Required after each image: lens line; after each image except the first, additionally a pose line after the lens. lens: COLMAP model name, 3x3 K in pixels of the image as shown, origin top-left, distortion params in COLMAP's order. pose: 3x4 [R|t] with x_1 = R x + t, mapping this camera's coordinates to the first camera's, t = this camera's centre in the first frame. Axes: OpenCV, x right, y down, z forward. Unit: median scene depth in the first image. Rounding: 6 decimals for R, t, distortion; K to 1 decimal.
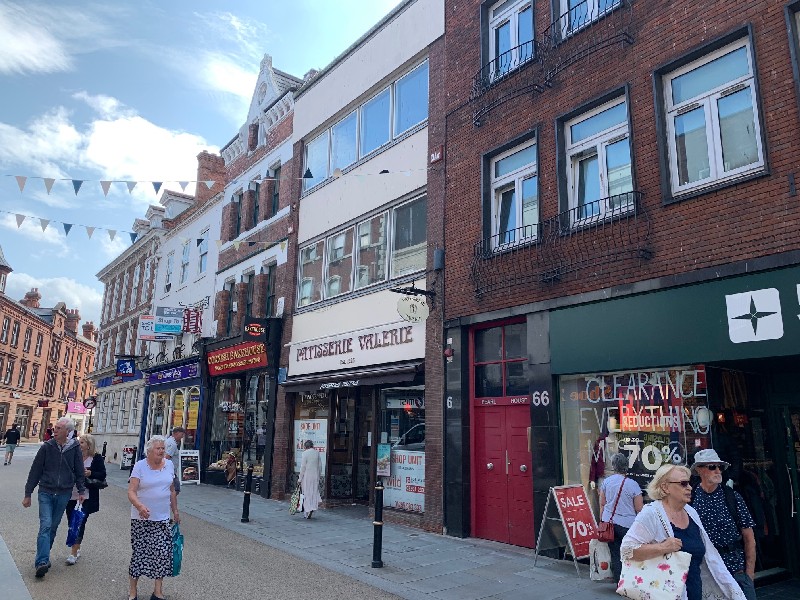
lens RADIAL K [[651.9, 0, 400.0], [0, 651.9, 300.0], [0, 0, 1]] dist [0.009274, -0.001638]
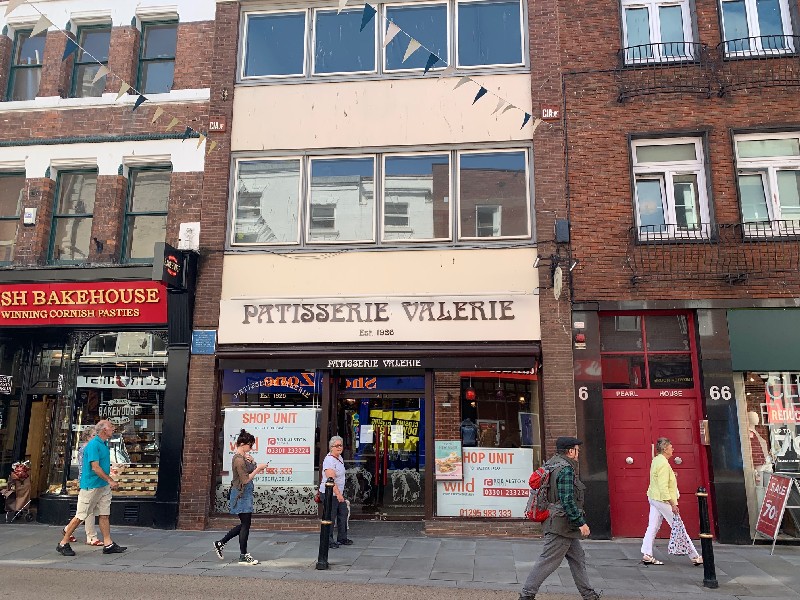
lens RADIAL K [[651.9, 0, 400.0], [0, 651.9, 300.0], [0, 0, 1]] dist [0.009274, -0.001638]
pose [[0.665322, 0.117371, 0.737272, -0.678590], [-0.143533, 0.989250, -0.027960, 0.080369], [-0.732628, -0.087221, 0.675017, 0.514946]]
